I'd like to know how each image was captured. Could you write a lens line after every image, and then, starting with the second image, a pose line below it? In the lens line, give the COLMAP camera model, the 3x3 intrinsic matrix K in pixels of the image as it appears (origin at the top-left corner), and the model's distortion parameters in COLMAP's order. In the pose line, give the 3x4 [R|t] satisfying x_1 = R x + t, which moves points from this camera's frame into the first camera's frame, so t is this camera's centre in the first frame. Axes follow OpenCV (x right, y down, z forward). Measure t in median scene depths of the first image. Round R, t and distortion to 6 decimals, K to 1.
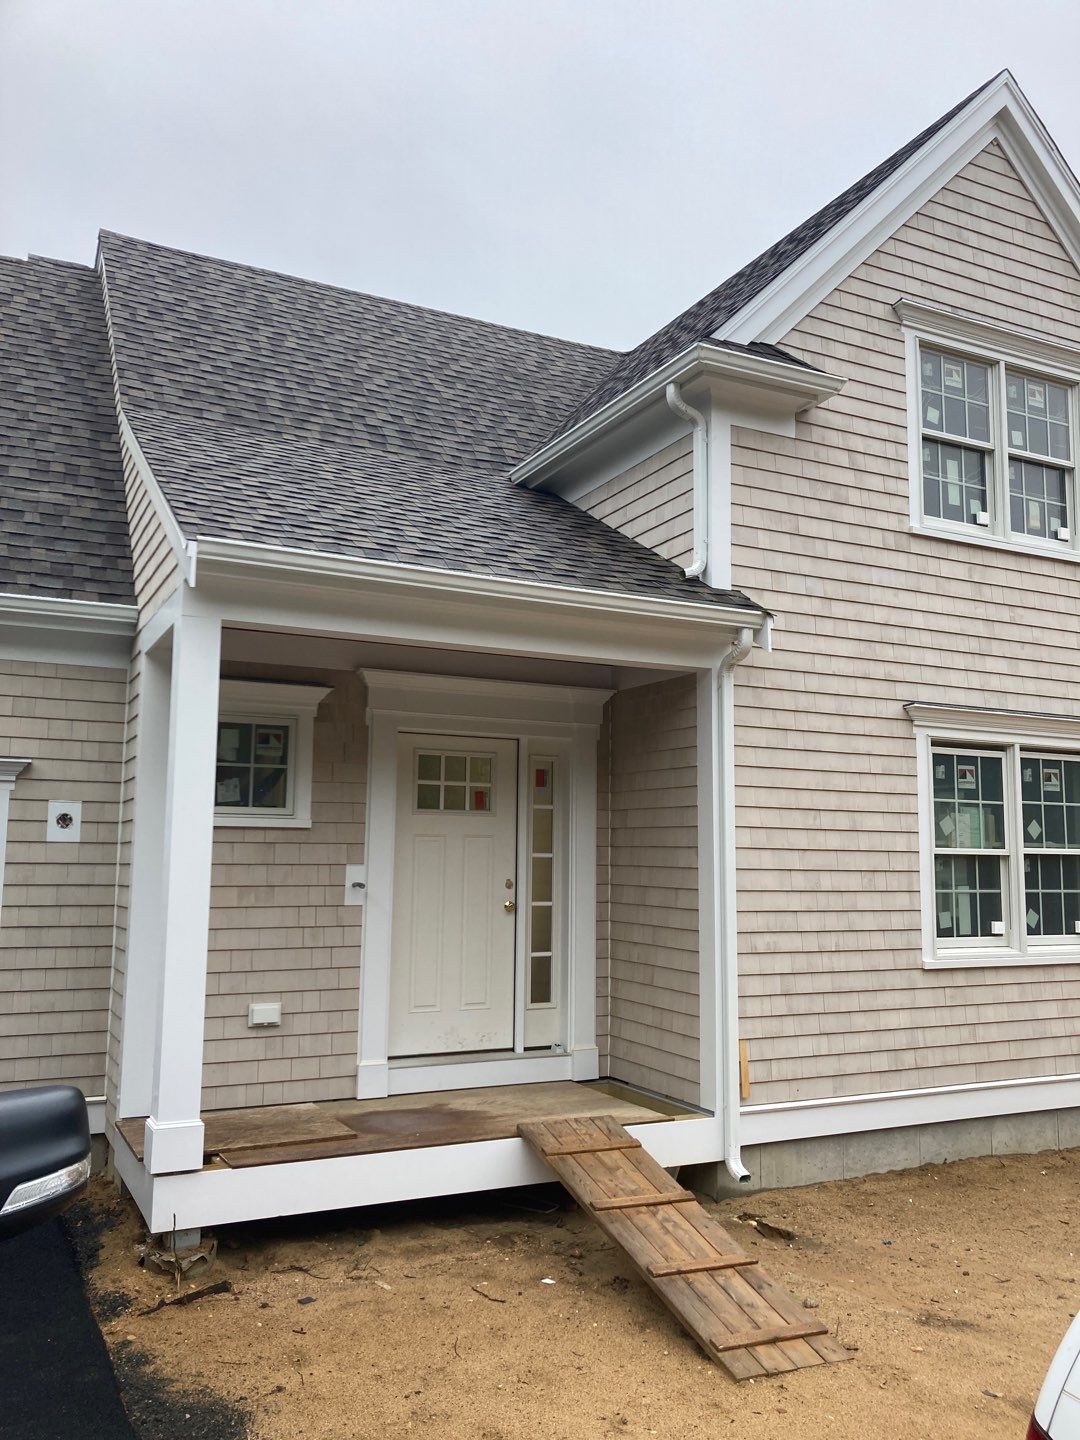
lens RADIAL K [[1187.1, 0, 543.5], [0, 1187.1, 732.0], [0, 0, 1]] dist [0.030625, -0.018082]
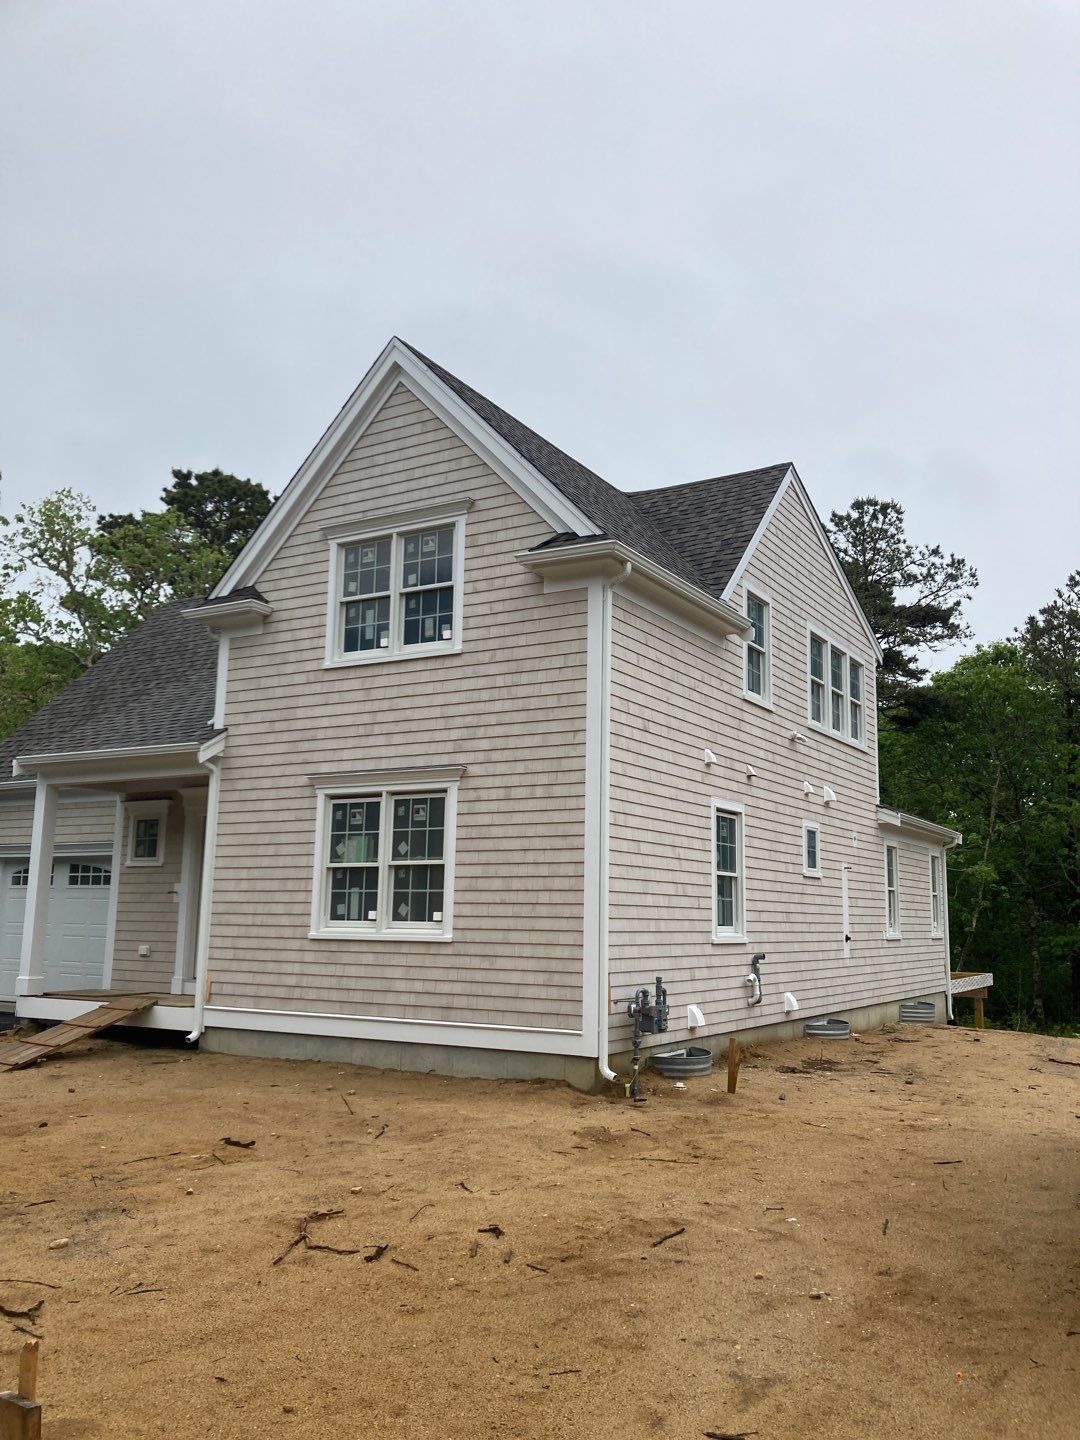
lens RADIAL K [[1187.1, 0, 545.8], [0, 1187.1, 713.8], [0, 0, 1]] dist [0.030625, -0.018082]
pose [[0.529455, -0.143828, -0.836057, 1.828790], [0.088712, 0.989507, -0.114047, 0.105403], [0.843687, -0.013786, 0.536659, 0.391135]]
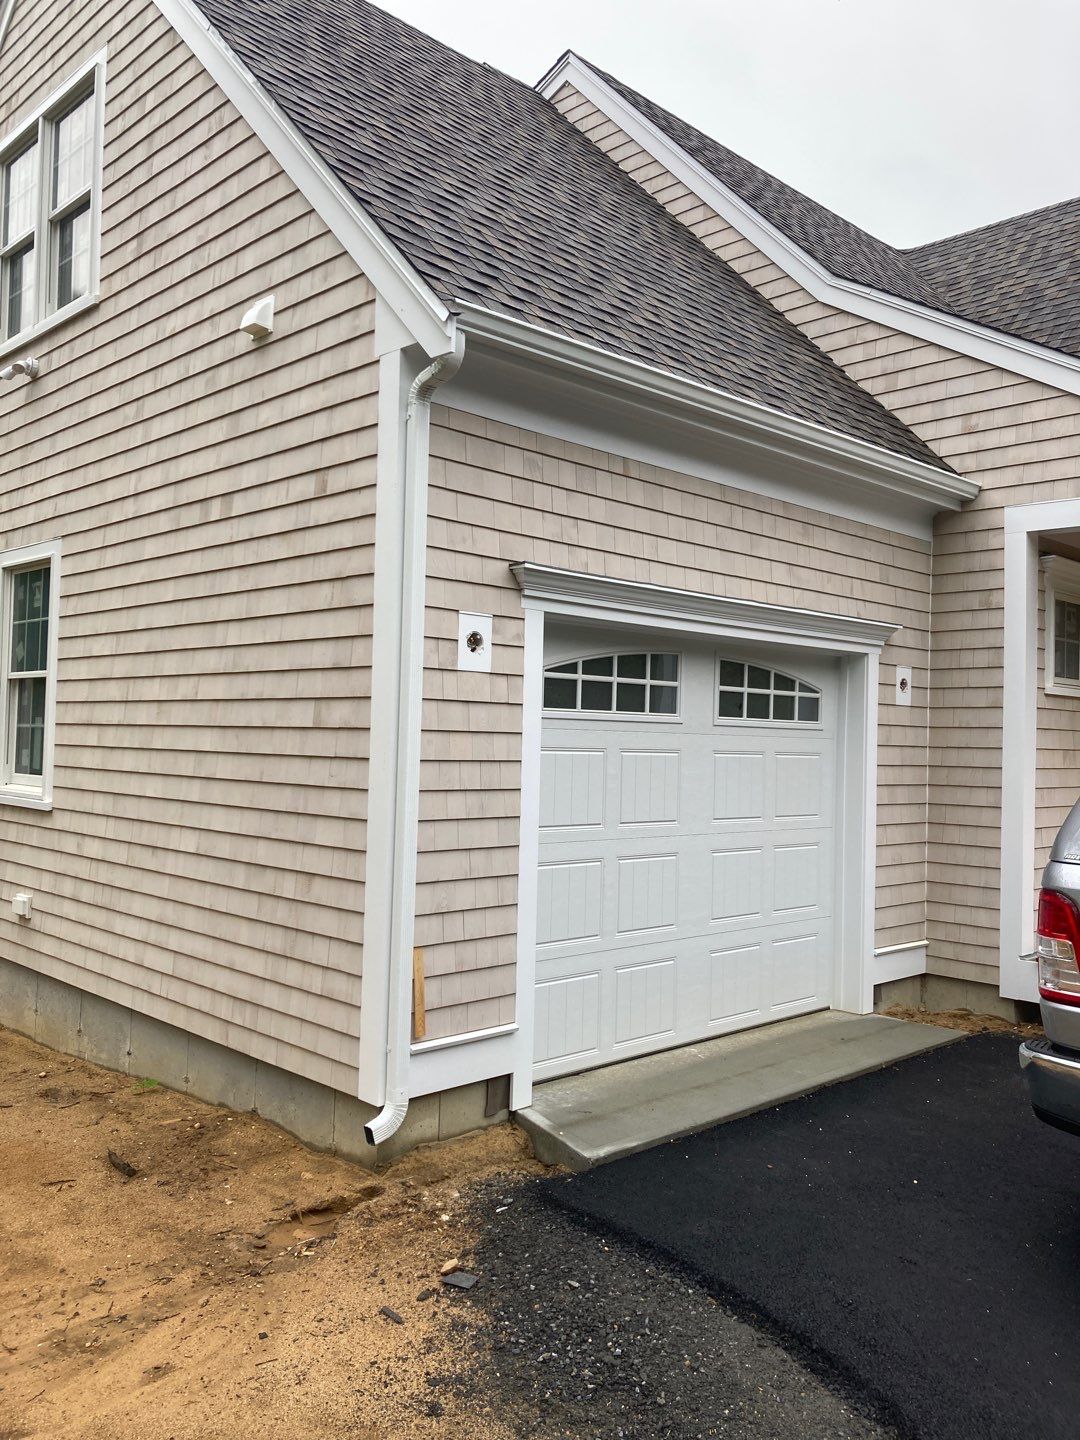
lens RADIAL K [[1187.1, 0, 540.8], [0, 1187.1, 713.5], [0, 0, 1]] dist [0.030625, -0.018082]
pose [[0.955352, 0.023619, 0.294525, -0.913895], [-0.051930, 0.994706, 0.088674, 0.020531], [-0.290871, -0.100009, 0.951521, 0.085904]]
